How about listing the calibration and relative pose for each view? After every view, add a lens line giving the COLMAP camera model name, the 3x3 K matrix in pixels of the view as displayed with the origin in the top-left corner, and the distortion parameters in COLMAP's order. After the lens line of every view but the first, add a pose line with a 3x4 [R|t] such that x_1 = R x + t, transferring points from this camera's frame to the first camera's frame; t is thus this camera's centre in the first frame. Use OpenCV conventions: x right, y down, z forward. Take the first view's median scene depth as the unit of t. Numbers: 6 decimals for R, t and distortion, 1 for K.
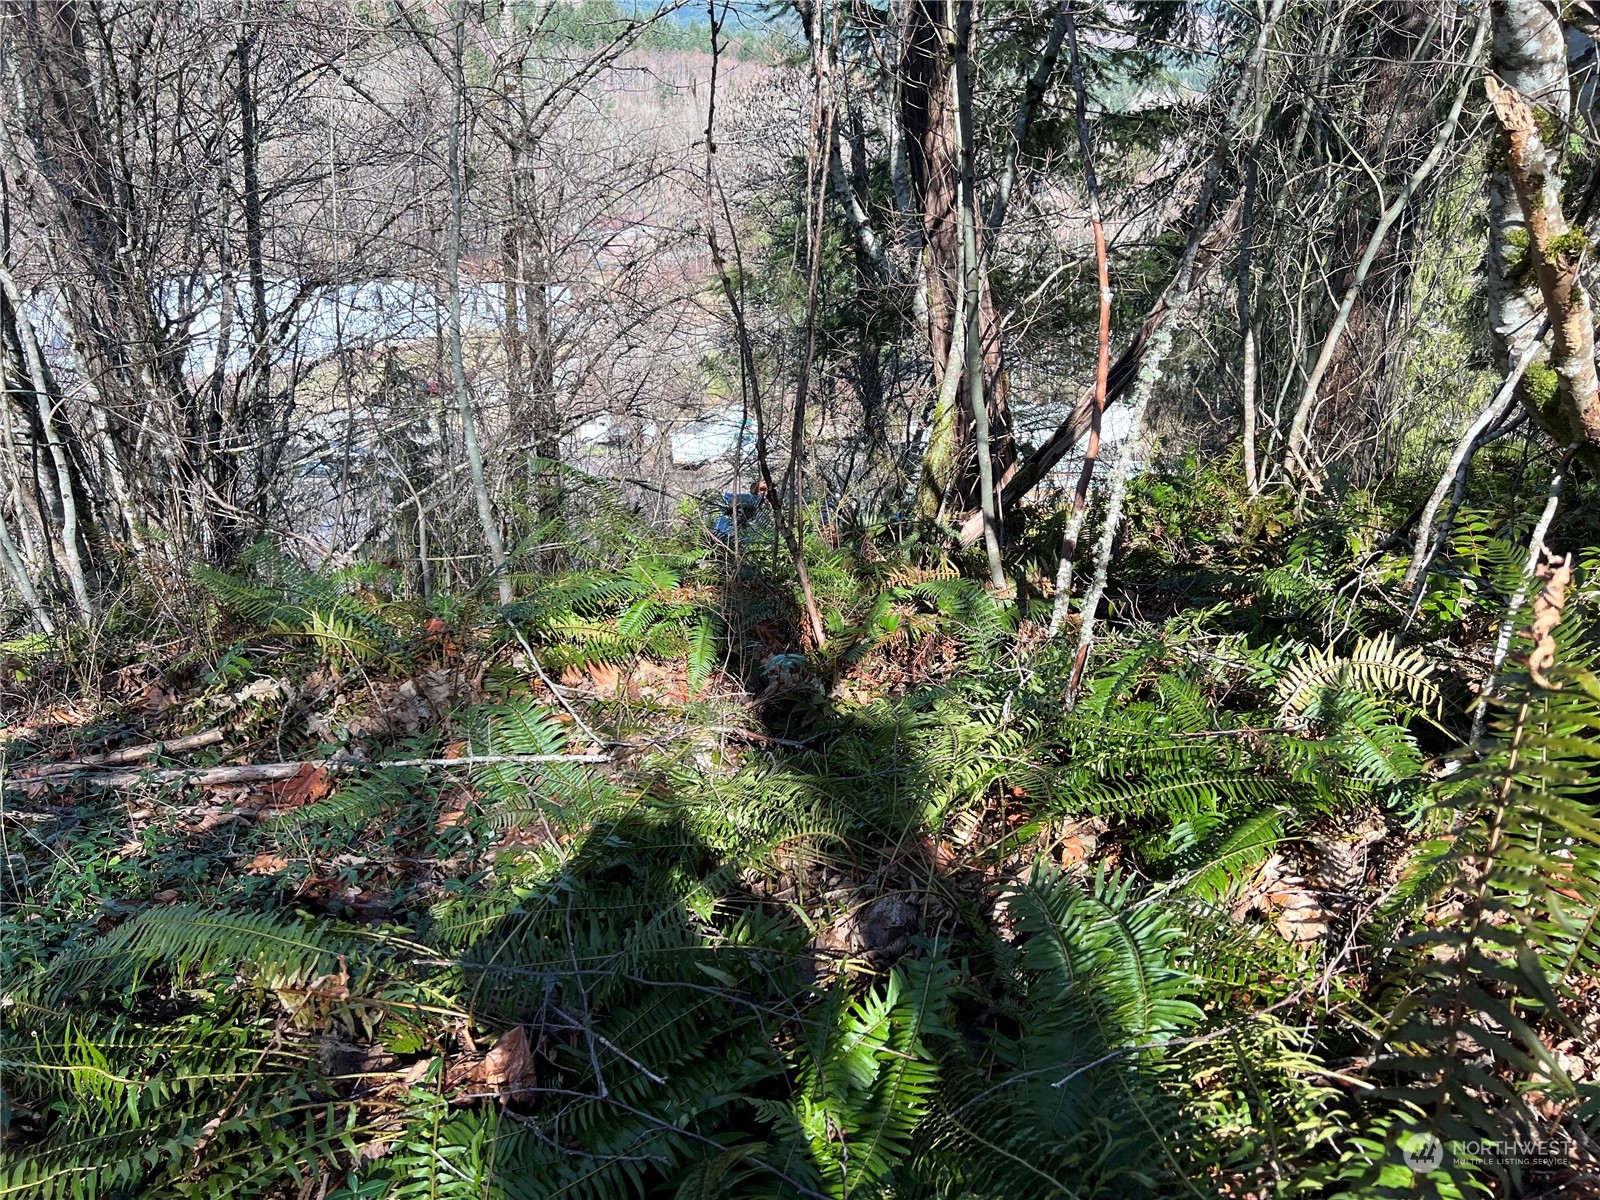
lens RADIAL K [[1204.8, 0, 800.7], [0, 1204.8, 596.7], [0, 0, 1]] dist [0.034338, 0.004368]
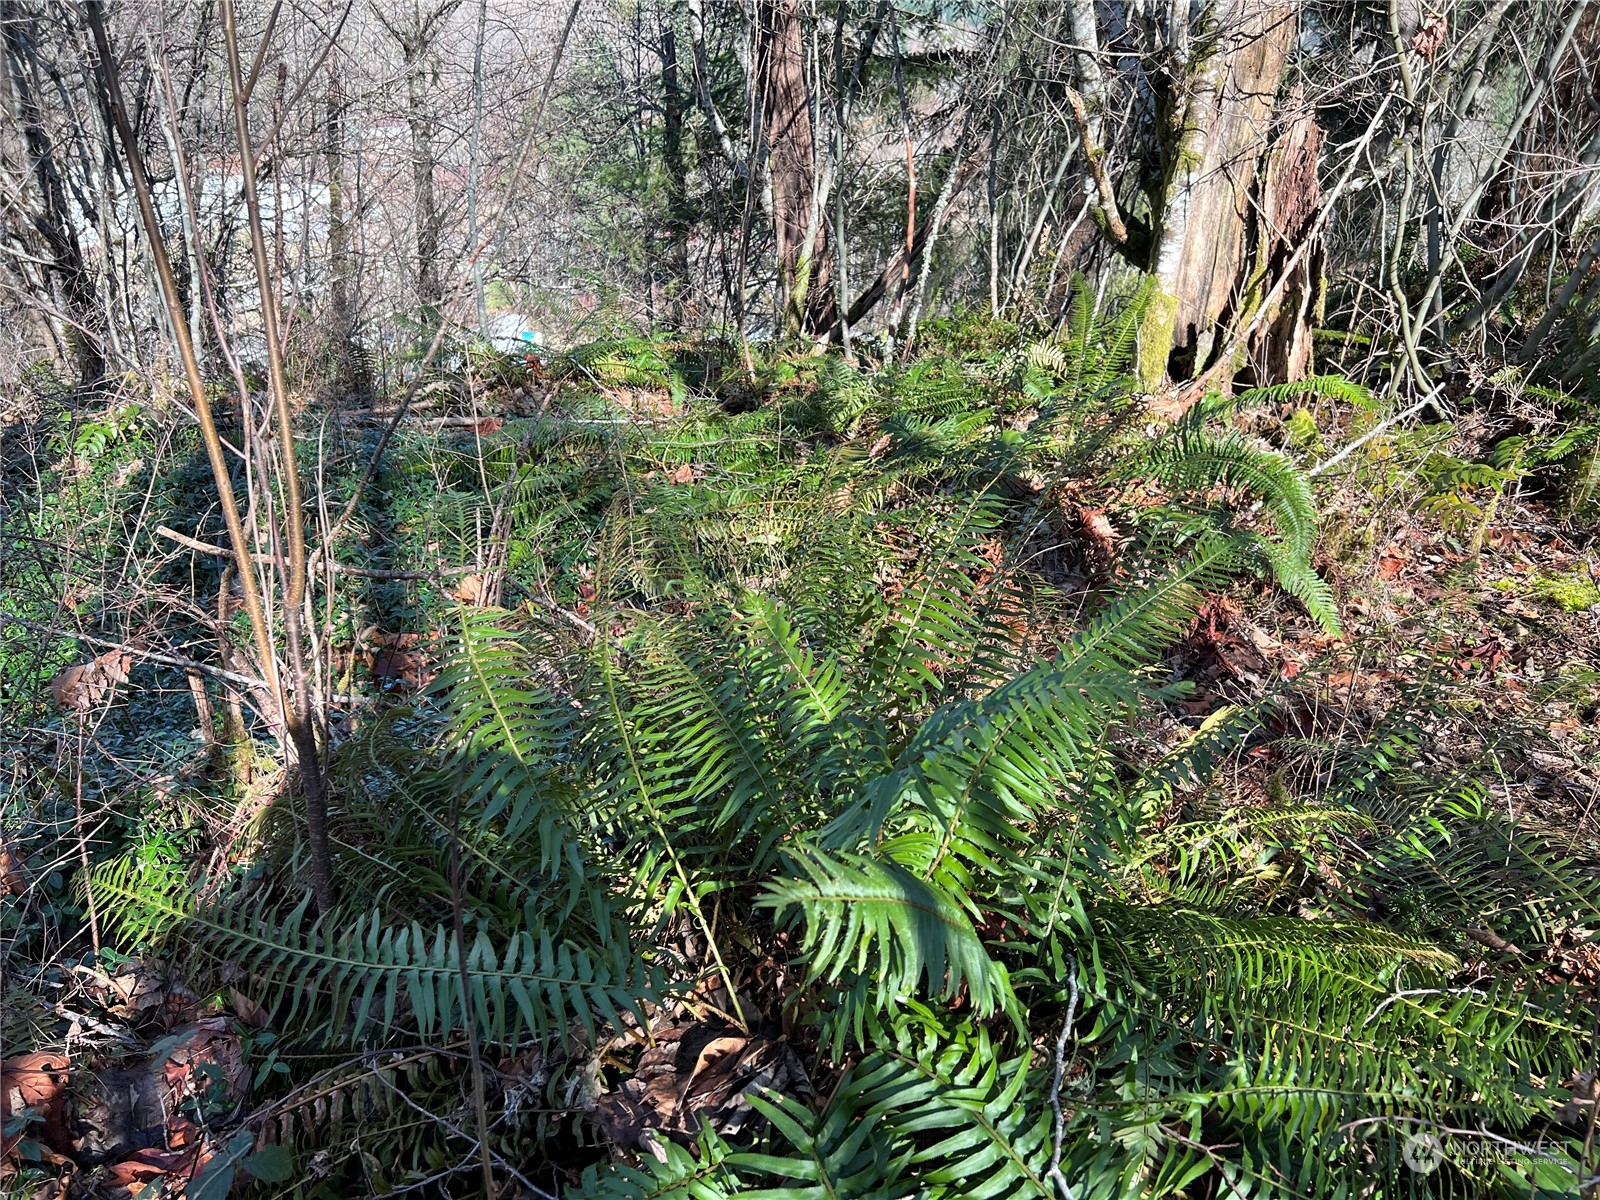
lens RADIAL K [[1204.8, 0, 791.6], [0, 1204.8, 597.1], [0, 0, 1]] dist [0.034338, 0.004368]
pose [[0.985014, -0.008196, 0.172282, -0.109331], [-0.002491, 0.998090, 0.061723, 0.116291], [-0.172458, -0.061228, 0.983112, -0.347261]]
